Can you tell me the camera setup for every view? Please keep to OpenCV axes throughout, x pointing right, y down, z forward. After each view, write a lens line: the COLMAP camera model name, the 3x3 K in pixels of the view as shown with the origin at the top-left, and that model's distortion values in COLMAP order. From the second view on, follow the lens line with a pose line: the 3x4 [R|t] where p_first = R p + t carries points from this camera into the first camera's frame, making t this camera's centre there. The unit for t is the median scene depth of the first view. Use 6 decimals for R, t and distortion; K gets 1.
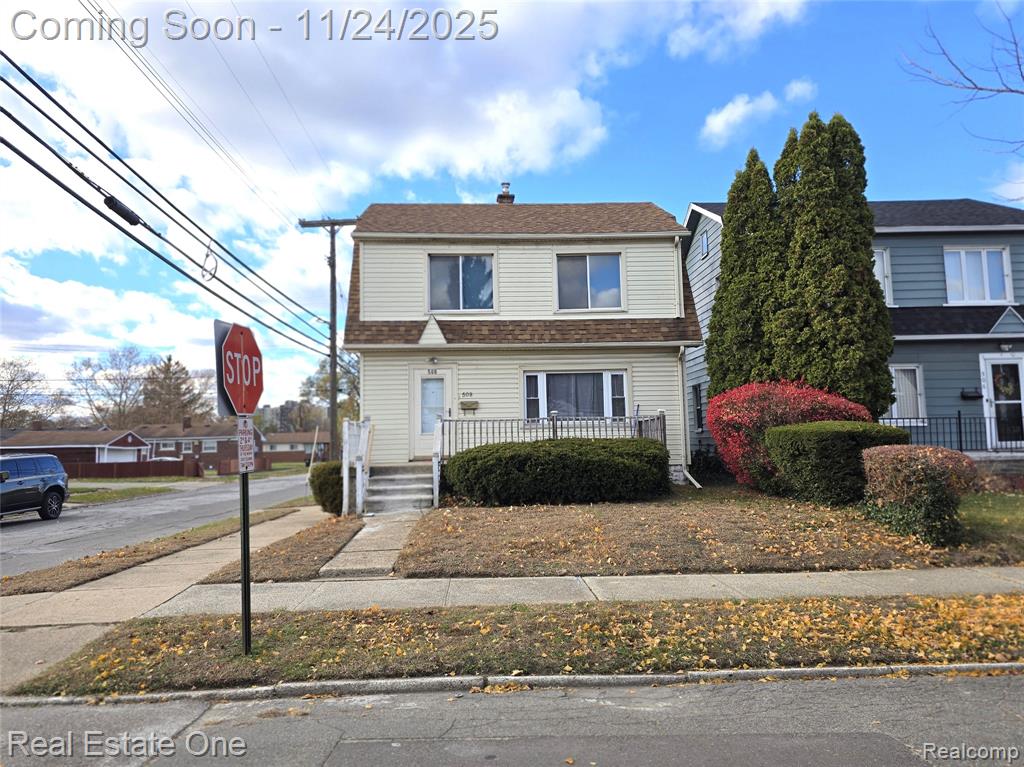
lens RADIAL K [[693.4, 0, 520.0], [0, 693.4, 383.8], [0, 0, 1]] dist [0.063797, -0.052207]
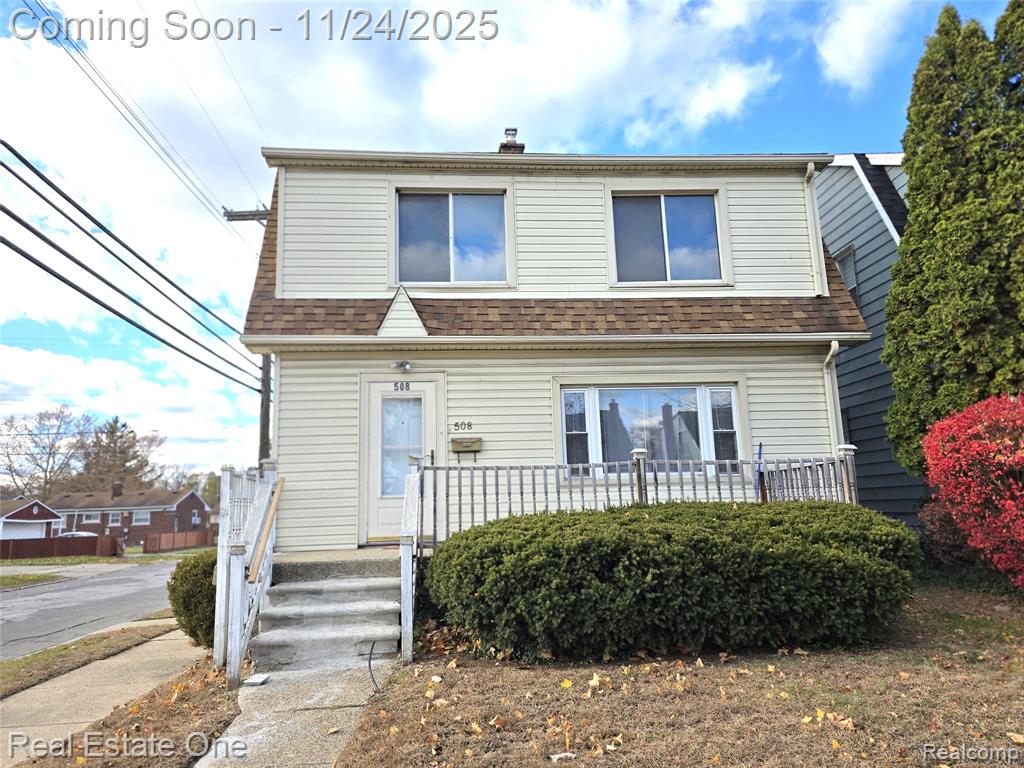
lens RADIAL K [[729.8, 0, 510.0], [0, 729.8, 382.9], [0, 0, 1]] dist [0.039969, -0.004199]
pose [[0.999794, -0.003839, 0.019923, -0.049379], [0.005567, 0.996159, -0.087389, 0.032515], [-0.019511, 0.087482, 0.995975, 0.401130]]
